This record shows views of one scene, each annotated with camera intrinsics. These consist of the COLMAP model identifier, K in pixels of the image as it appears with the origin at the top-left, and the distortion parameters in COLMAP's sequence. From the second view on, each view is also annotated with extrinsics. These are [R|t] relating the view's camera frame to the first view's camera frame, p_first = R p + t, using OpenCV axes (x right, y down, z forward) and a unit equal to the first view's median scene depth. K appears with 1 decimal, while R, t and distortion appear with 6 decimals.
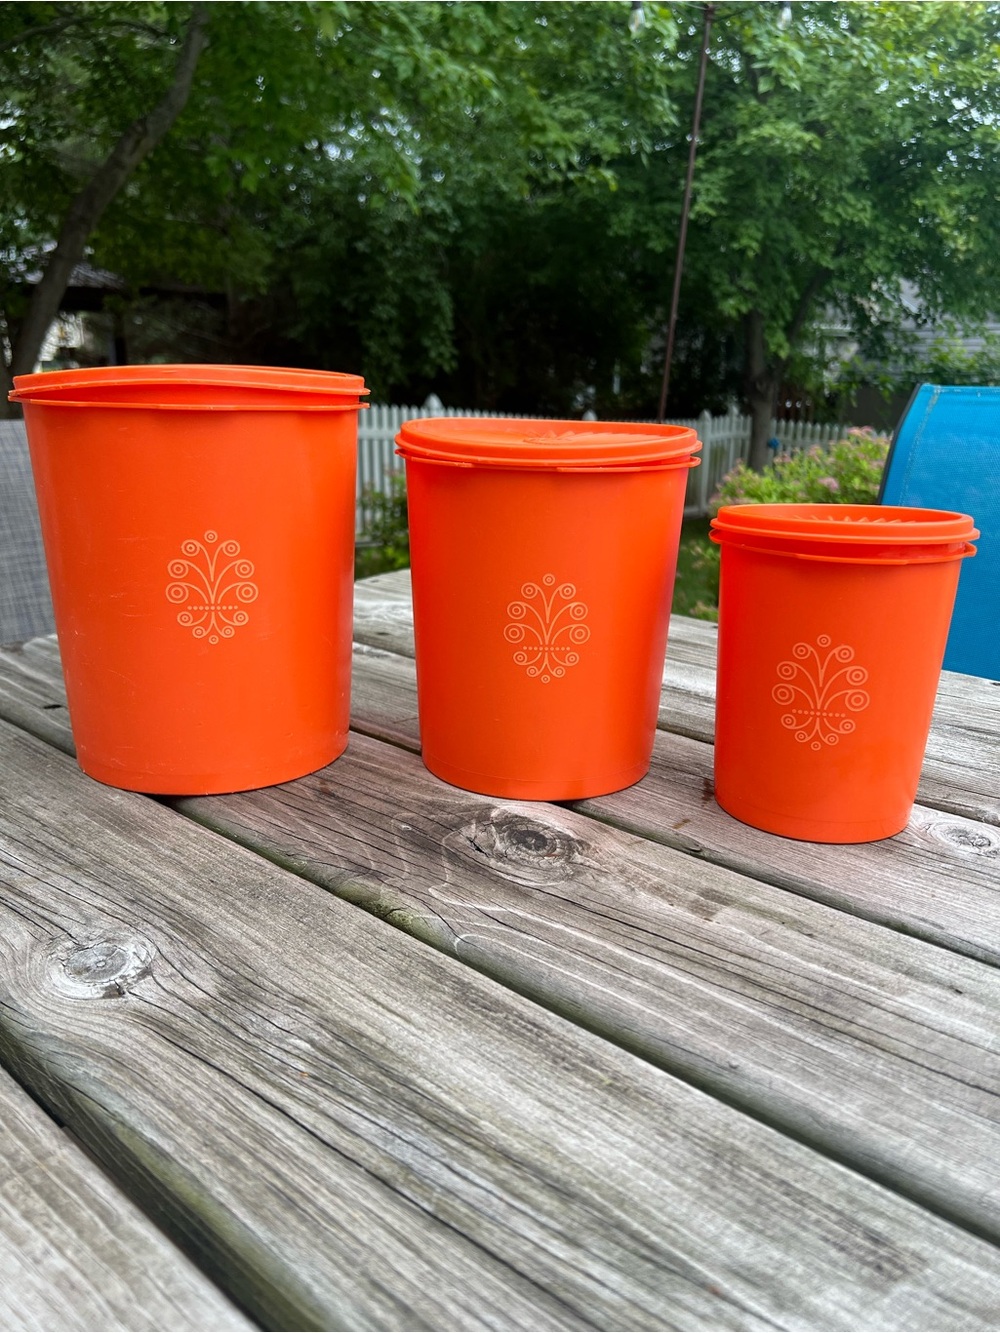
lens RADIAL K [[1033.4, 0, 507.6], [0, 1033.4, 663.1], [0, 0, 1]] dist [0.030188, -0.043057]
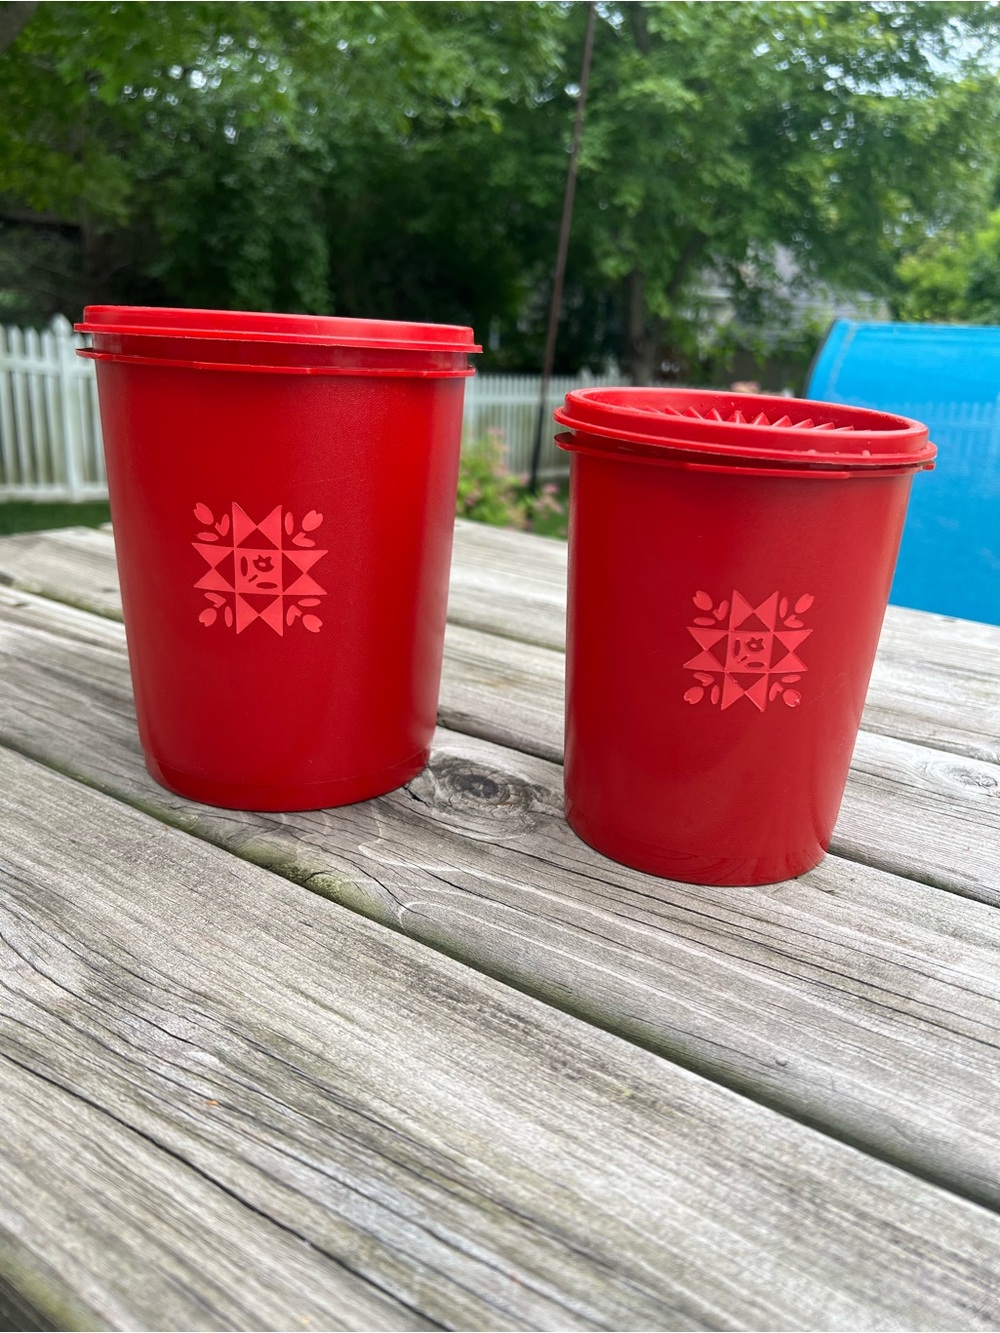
lens RADIAL K [[1046.1, 0, 500.0], [0, 1046.1, 666.5], [0, 0, 1]] dist [0.013760, -0.025231]
pose [[0.993794, -0.000274, 0.111235, -0.069660], [-0.003964, 0.999275, 0.037871, 0.060750], [-0.111165, -0.038077, 0.993072, 0.241204]]
